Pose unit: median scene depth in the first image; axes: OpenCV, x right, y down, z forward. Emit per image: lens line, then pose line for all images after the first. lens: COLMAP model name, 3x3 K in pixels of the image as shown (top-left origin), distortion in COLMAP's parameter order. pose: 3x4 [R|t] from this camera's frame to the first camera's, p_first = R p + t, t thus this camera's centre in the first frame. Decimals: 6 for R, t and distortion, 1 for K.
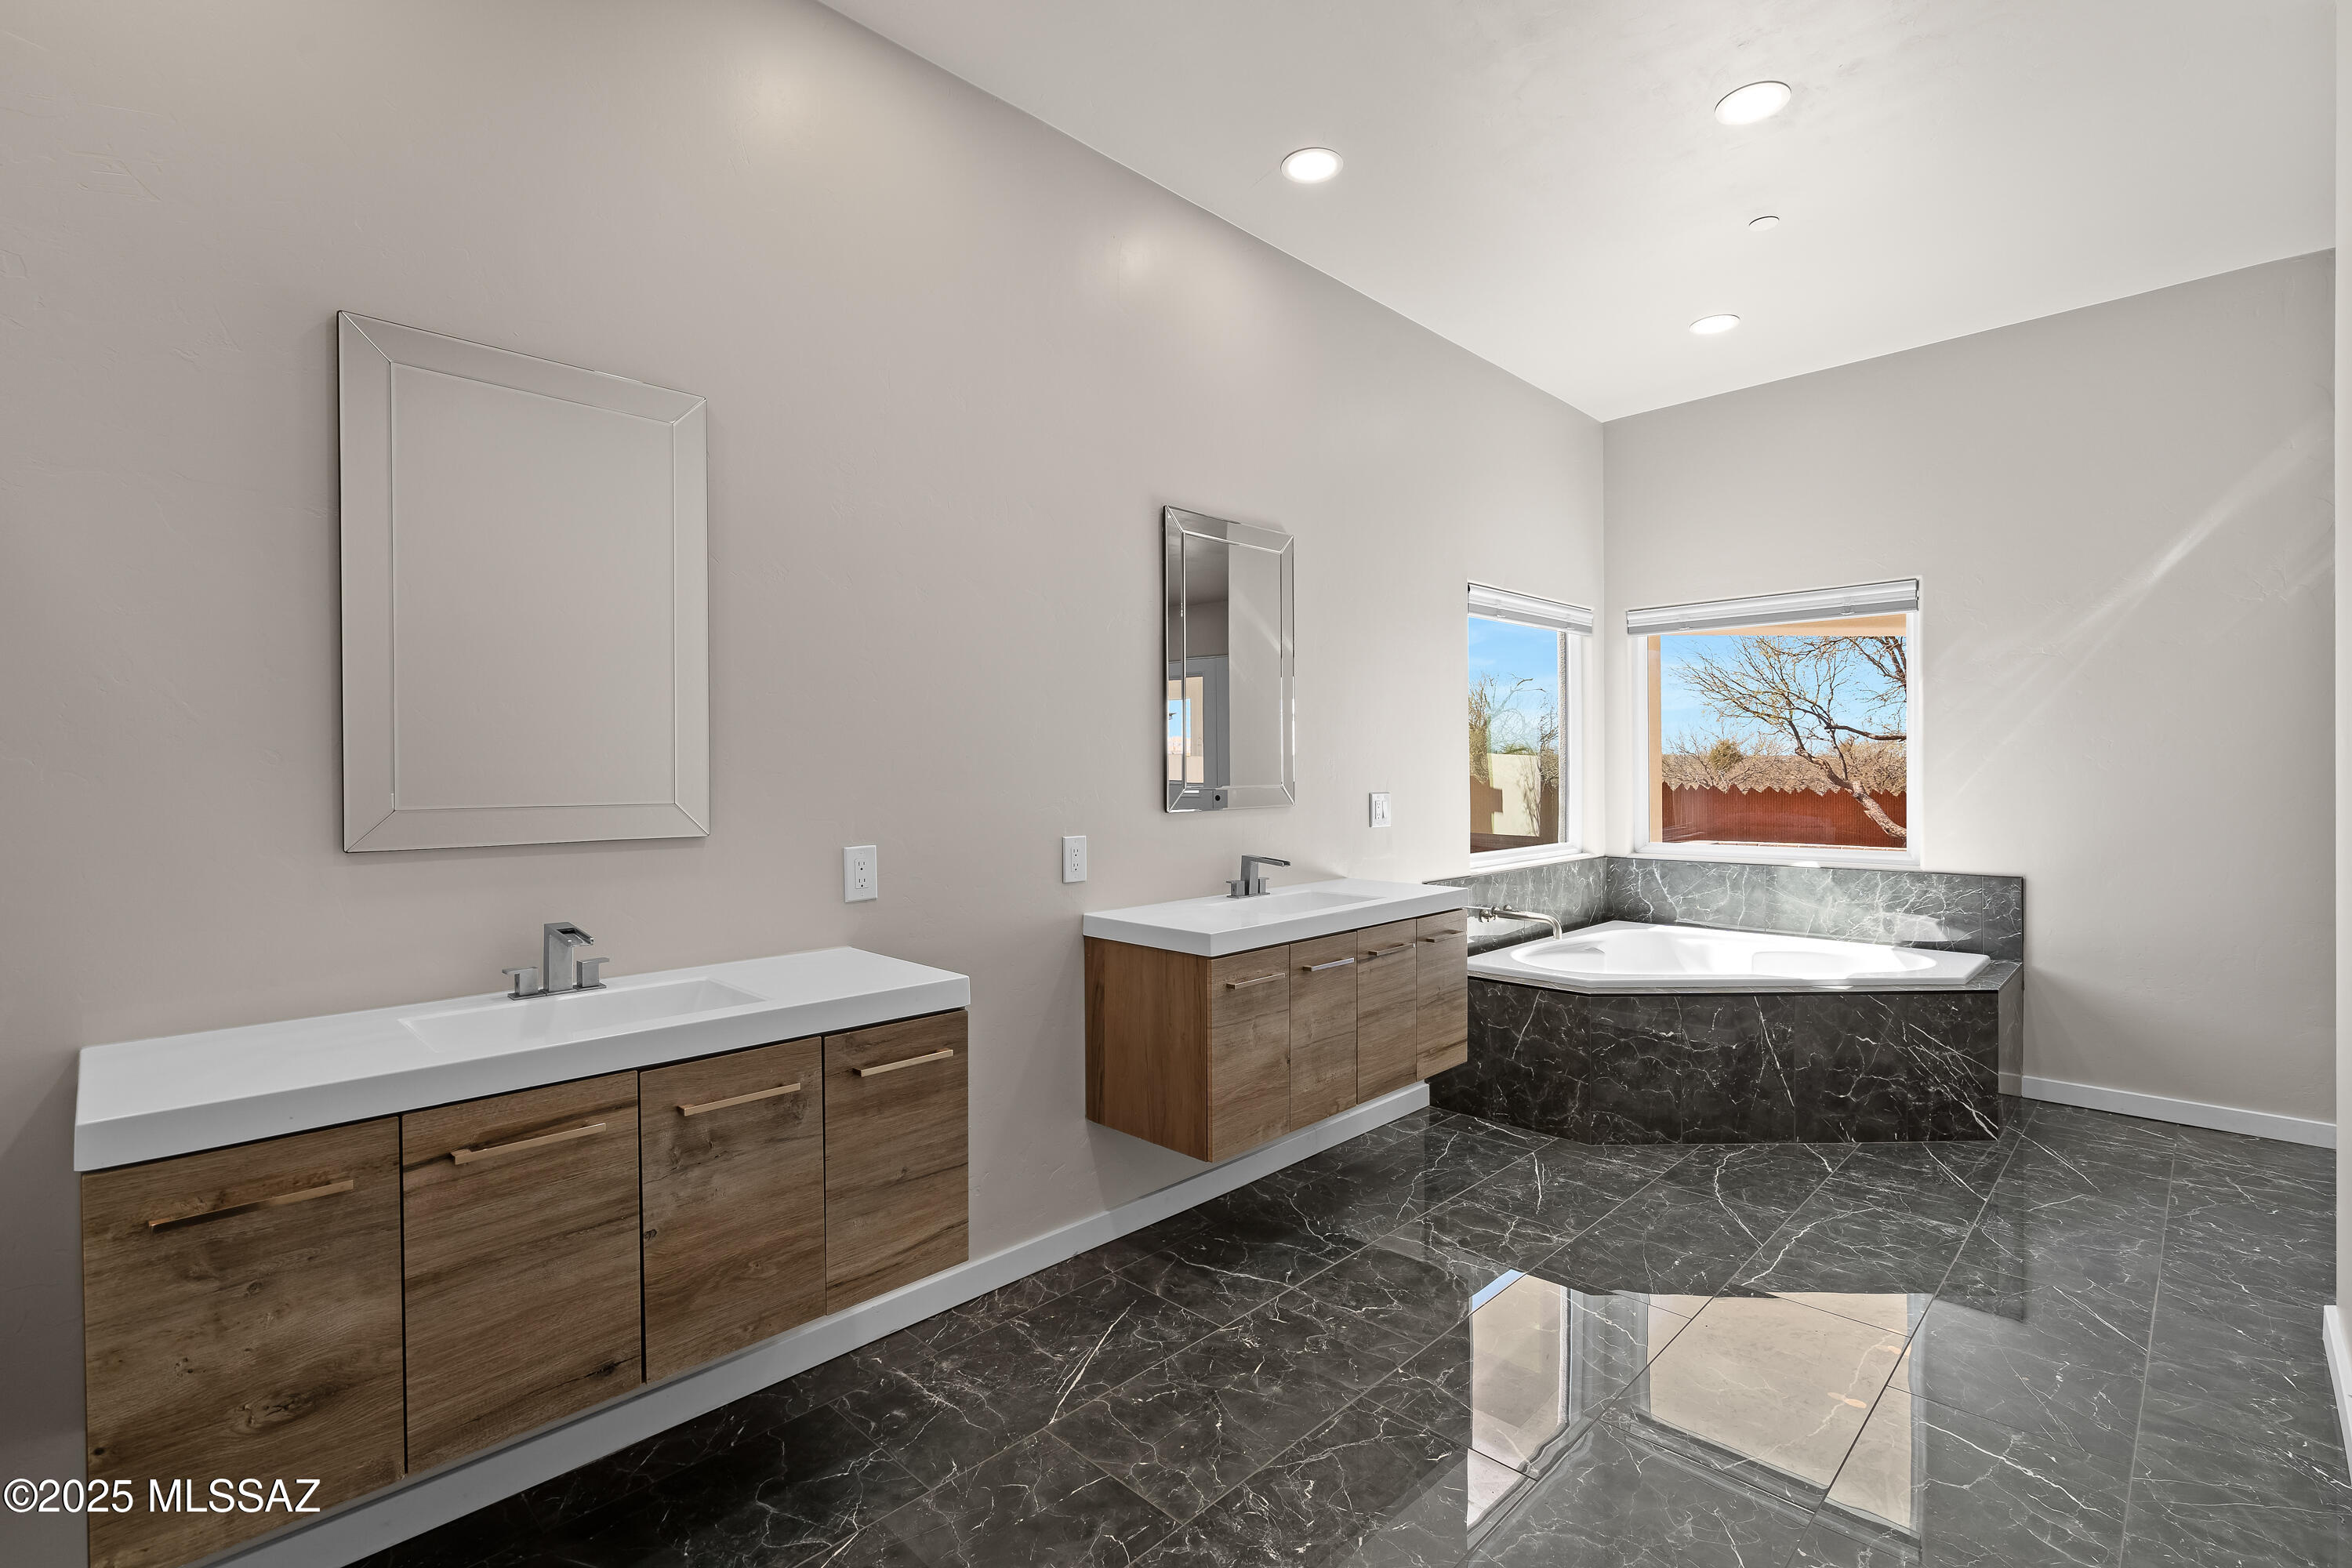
lens RADIAL K [[1090.1, 0, 1180.6], [0, 1090.1, 767.5], [0, 0, 1]] dist [-0.006812, 0.001145]
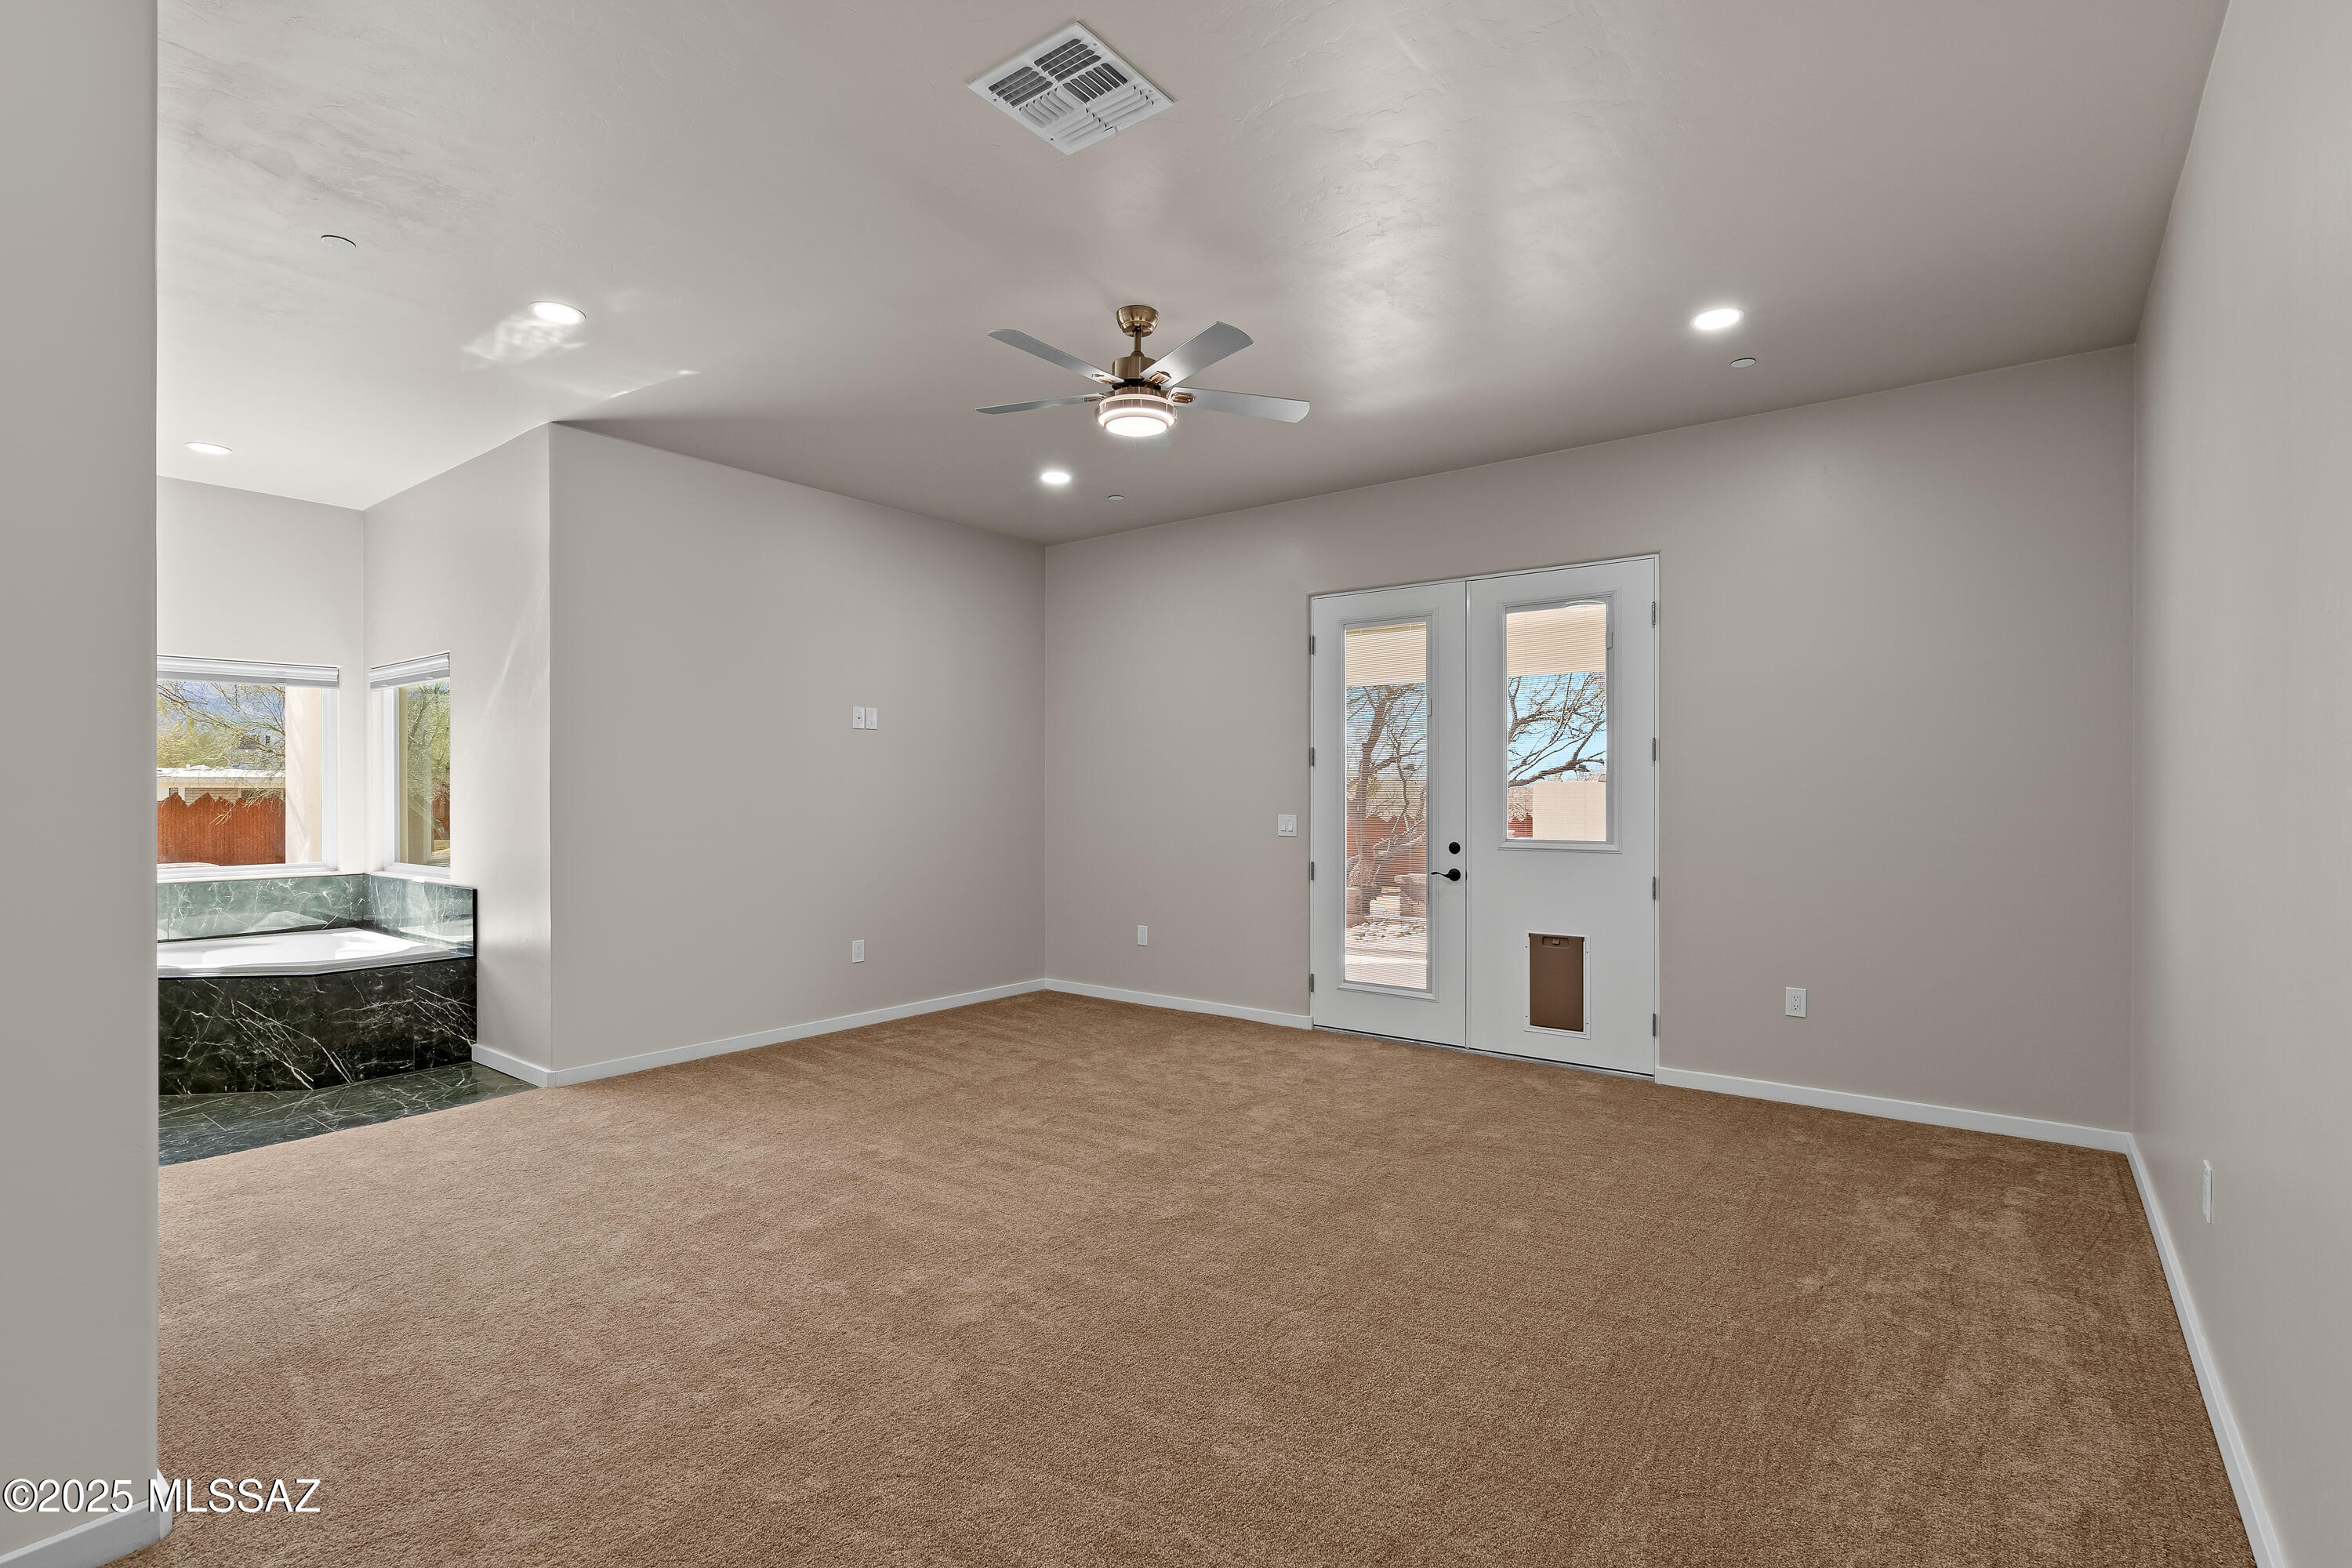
lens RADIAL K [[1090.1, 0, 1187.0], [0, 1090.1, 791.6], [0, 0, 1]] dist [-0.006812, 0.001145]
pose [[0.992193, 0.009820, 0.124321, 1.623162], [-0.009156, 0.999941, -0.005907, -0.014677], [-0.124372, 0.004722, 0.992224, -0.415209]]
